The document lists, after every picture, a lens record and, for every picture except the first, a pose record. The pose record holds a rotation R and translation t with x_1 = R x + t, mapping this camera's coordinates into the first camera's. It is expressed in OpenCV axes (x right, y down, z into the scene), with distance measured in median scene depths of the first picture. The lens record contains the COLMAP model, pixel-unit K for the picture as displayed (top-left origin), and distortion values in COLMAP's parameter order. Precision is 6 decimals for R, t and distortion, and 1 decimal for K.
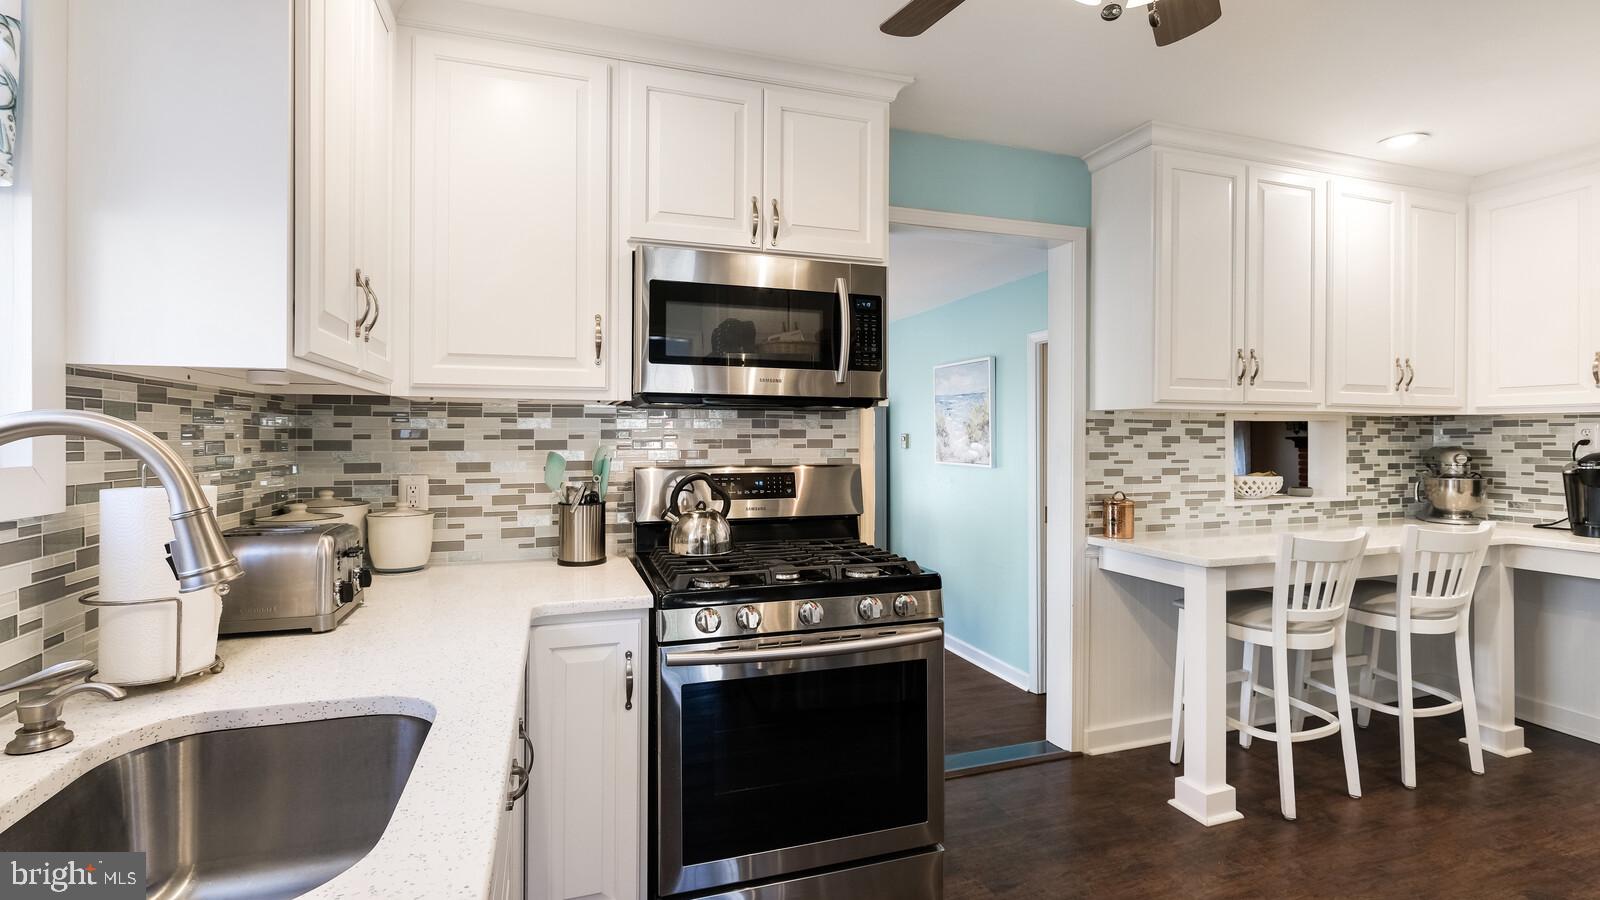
lens RADIAL K [[714.7, 0, 798.2], [0, 714.7, 439.8], [0, 0, 1]] dist [0.001883, 0.000106]
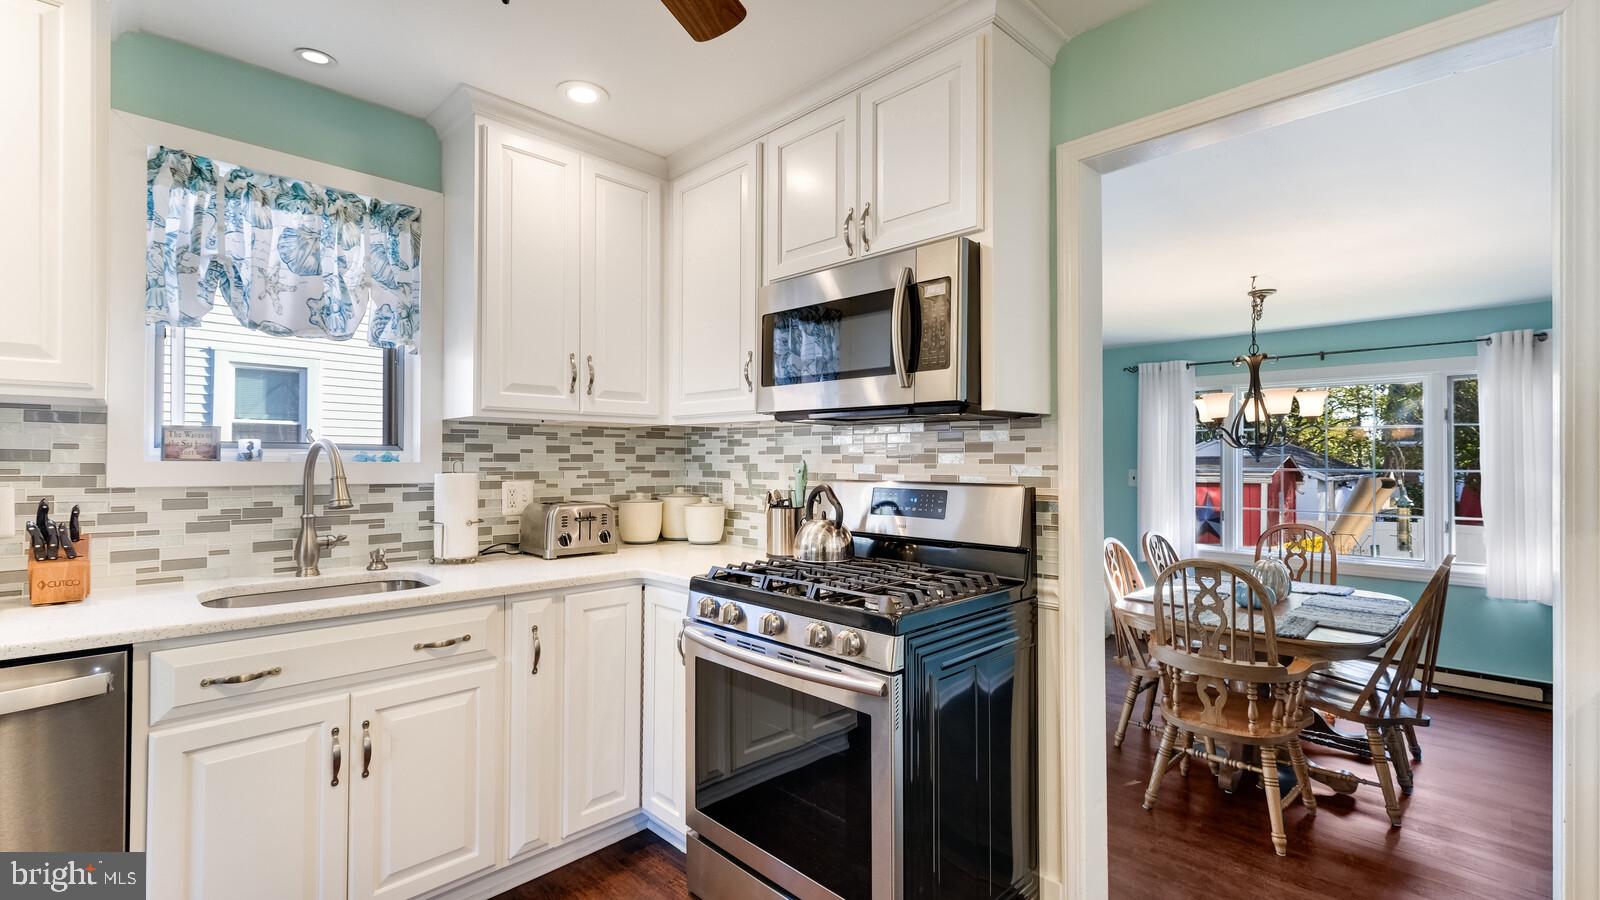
lens RADIAL K [[714.7, 0, 801.5], [0, 714.7, 454.1], [0, 0, 1]] dist [0.001883, 0.000106]
pose [[0.451364, -0.005375, -0.892324, 0.707142], [-0.002028, 0.999973, -0.007049, 0.006883], [0.892338, 0.004991, 0.451341, 0.440640]]
